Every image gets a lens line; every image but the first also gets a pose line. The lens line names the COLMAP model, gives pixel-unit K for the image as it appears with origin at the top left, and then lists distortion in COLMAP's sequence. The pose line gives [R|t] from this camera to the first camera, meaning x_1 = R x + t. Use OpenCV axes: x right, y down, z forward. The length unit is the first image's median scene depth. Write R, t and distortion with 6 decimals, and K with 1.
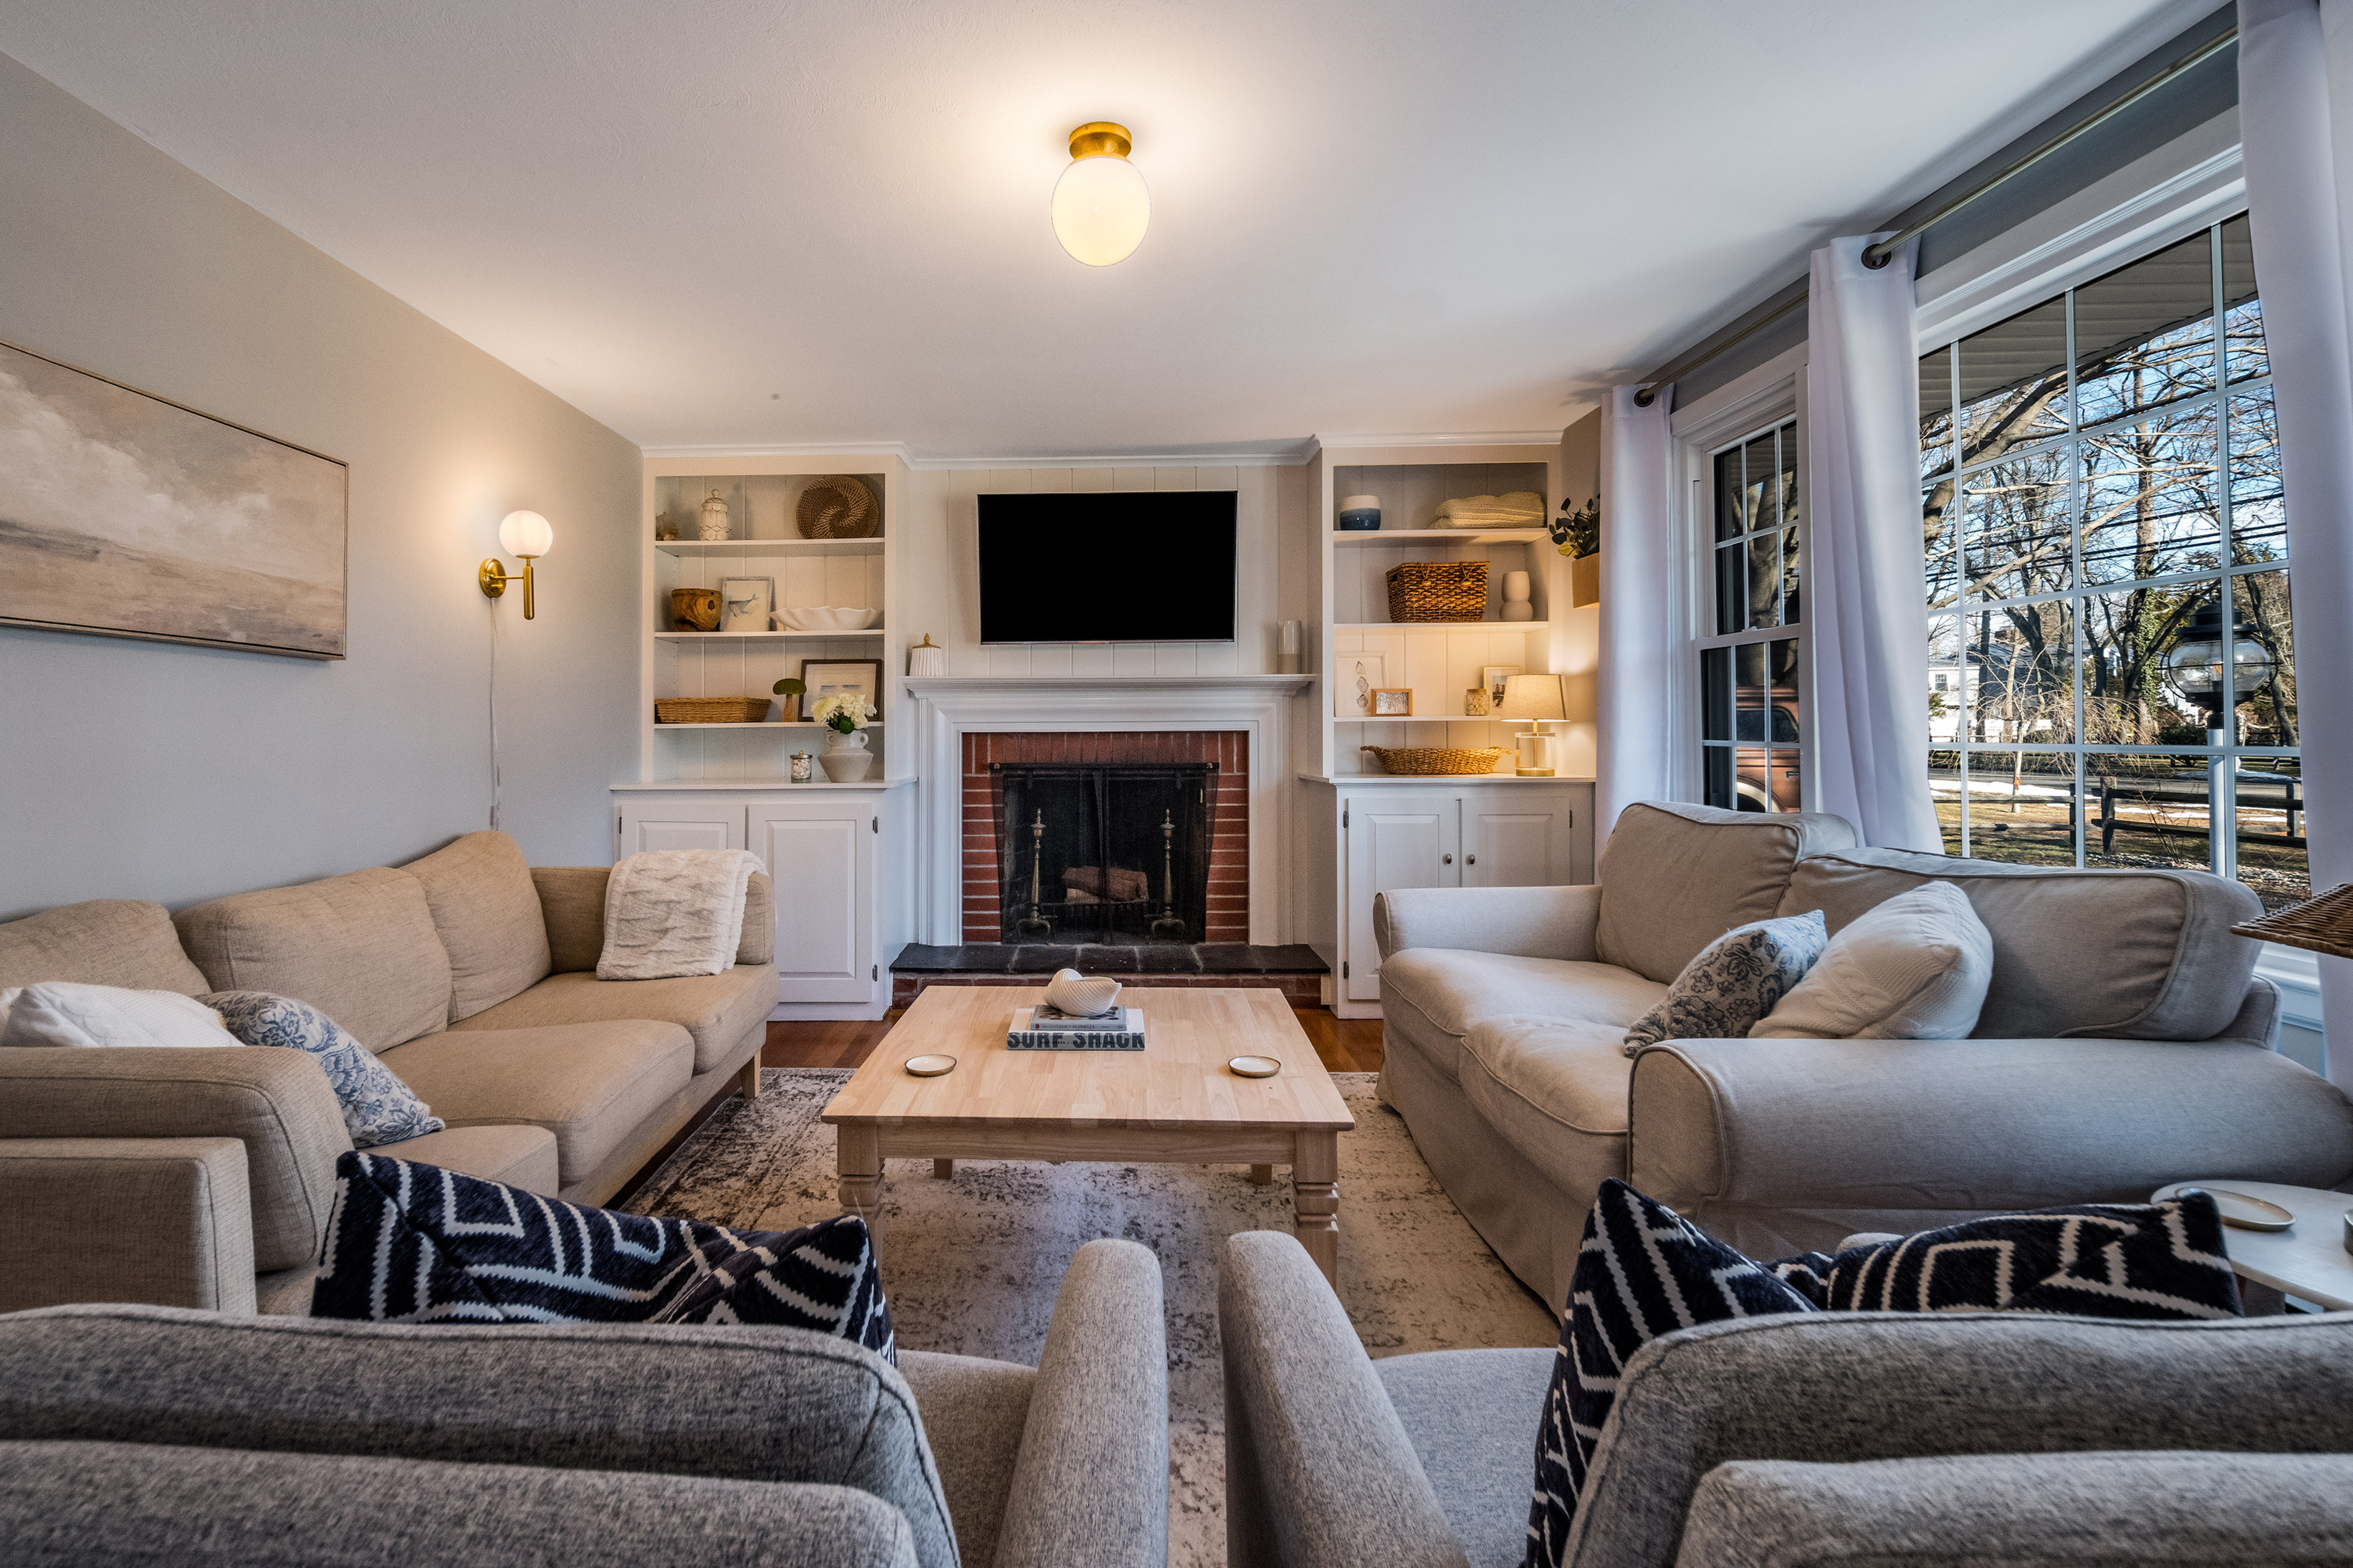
lens RADIAL K [[1126.9, 0, 1175.9], [0, 1126.9, 707.9], [0, 0, 1]] dist [0.005651, -0.004688]
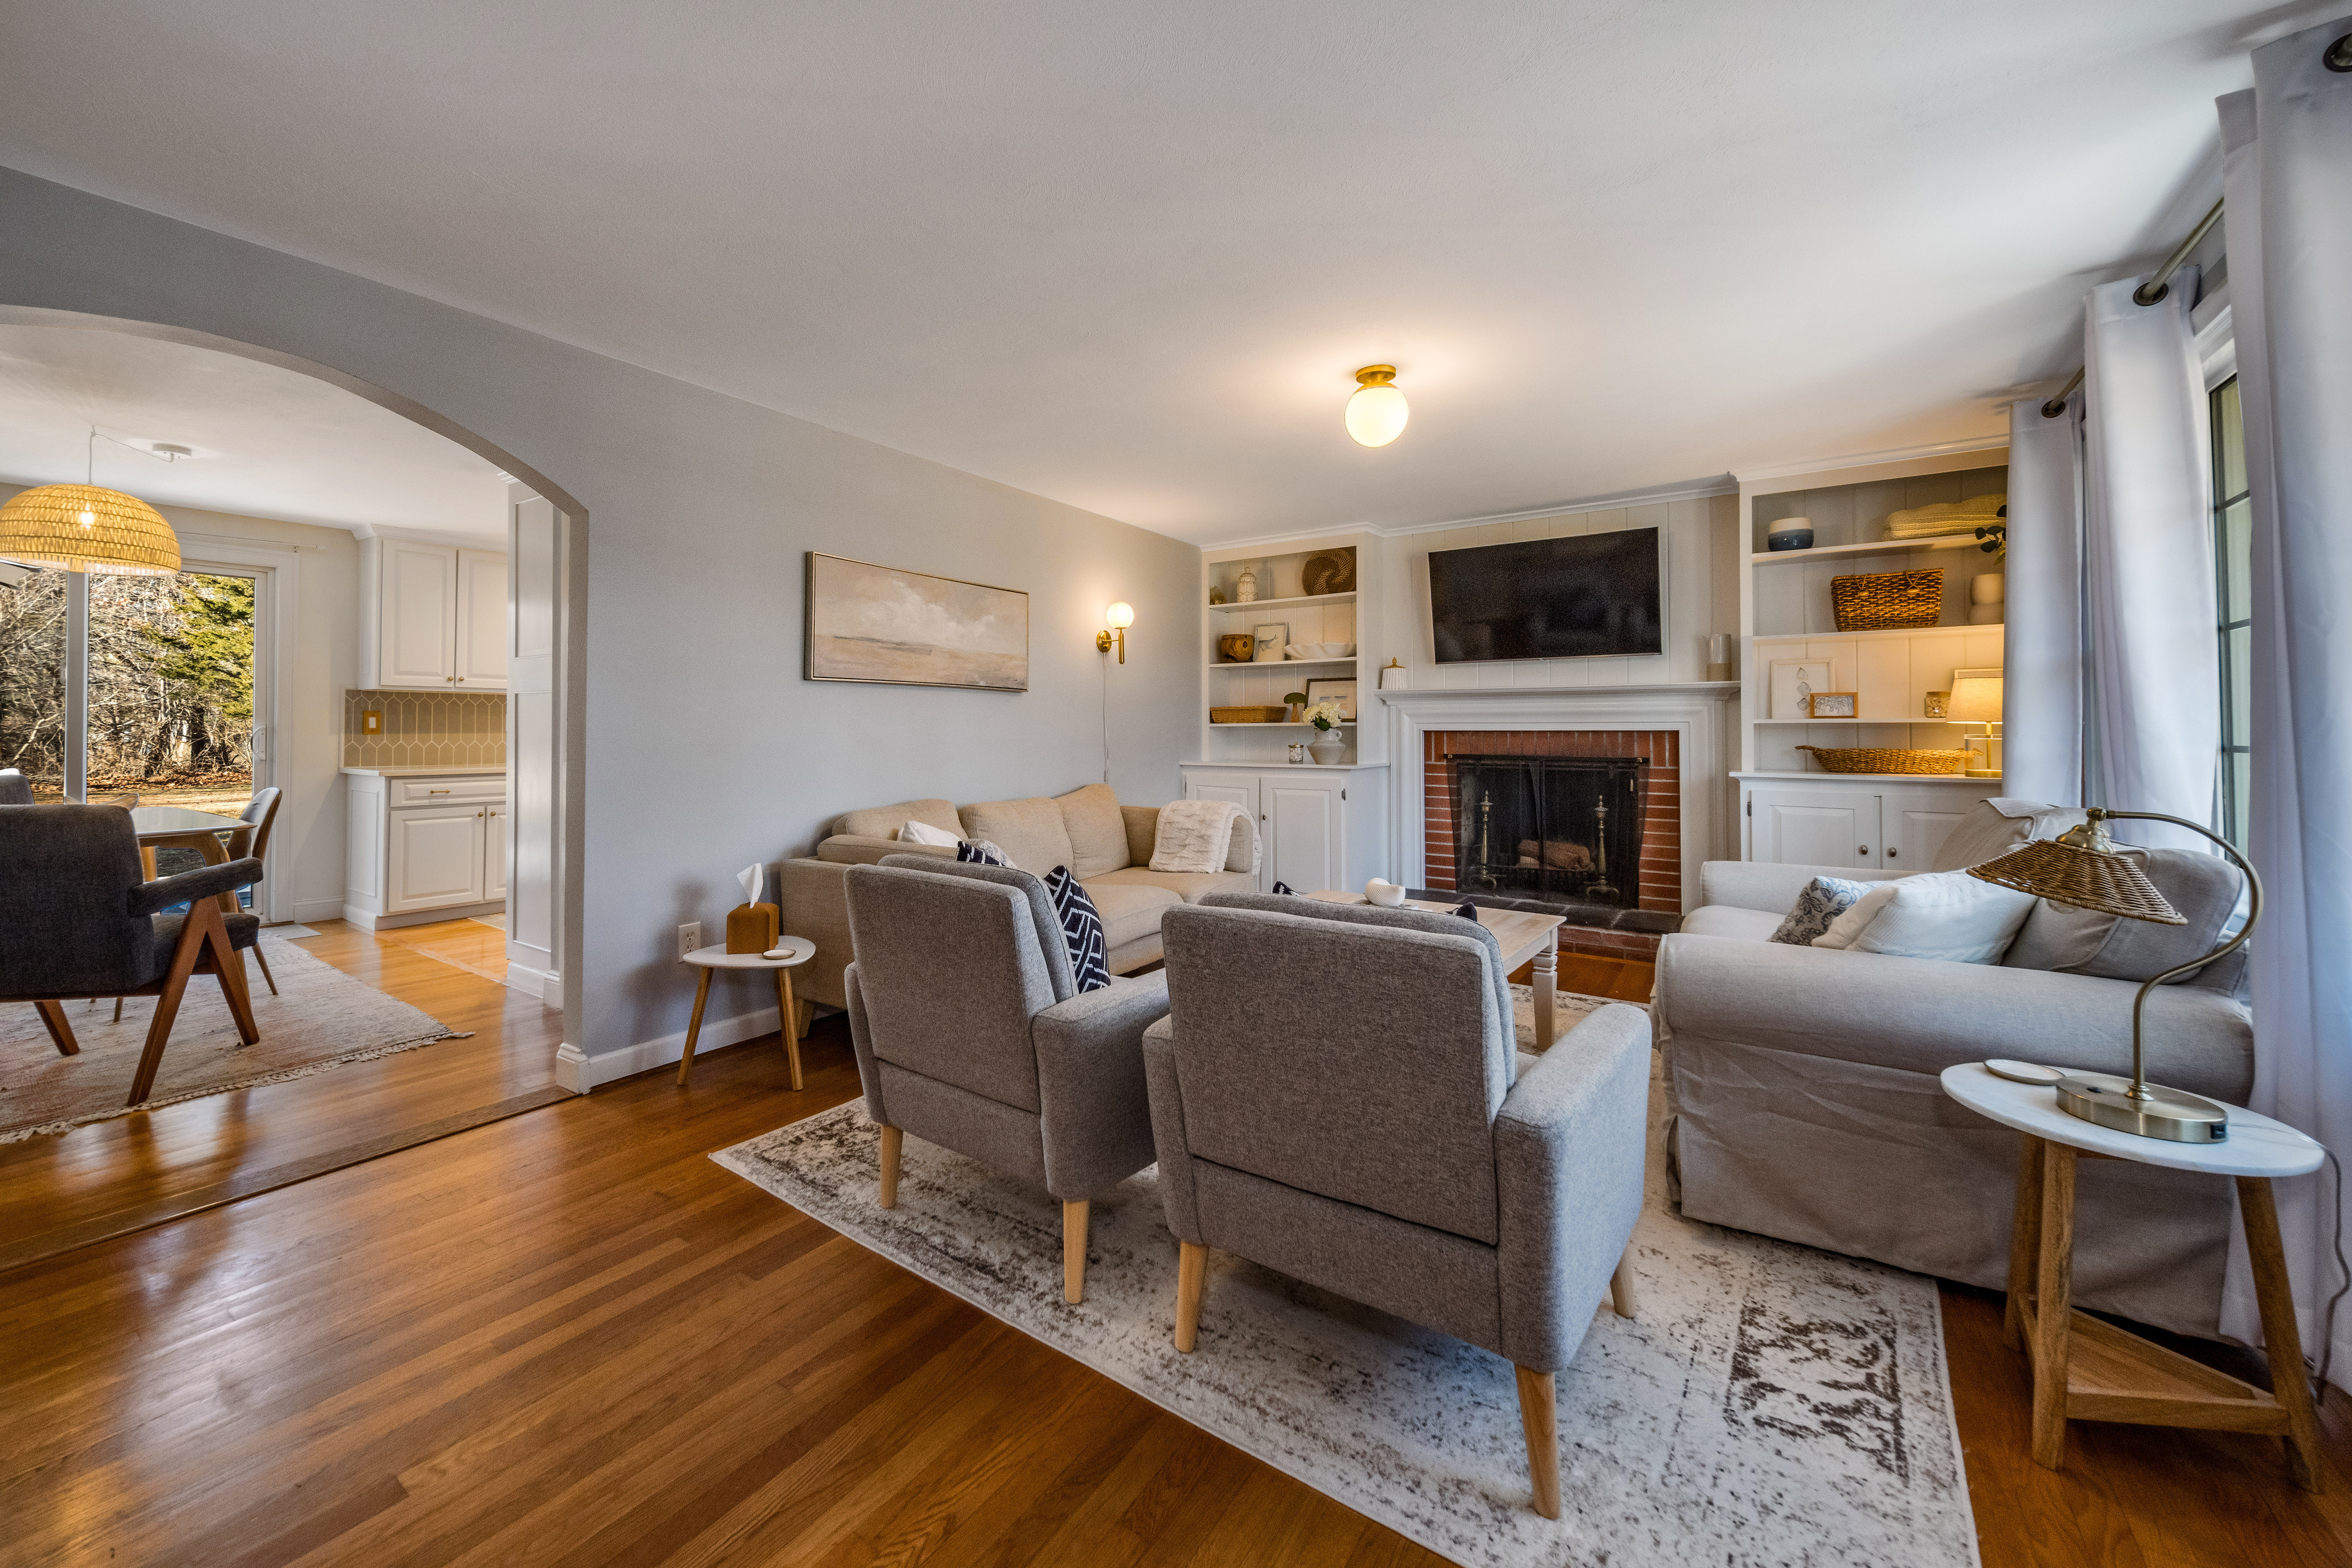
lens RADIAL K [[934.2, 0, 1167.8], [0, 934.2, 713.3], [0, 0, 1]] dist [-0.002310, -0.000442]
pose [[0.859434, -0.002831, -0.511239, 0.125272], [0.004814, 0.999985, 0.002554, -0.003111], [0.511225, -0.004656, 0.859434, -0.113834]]
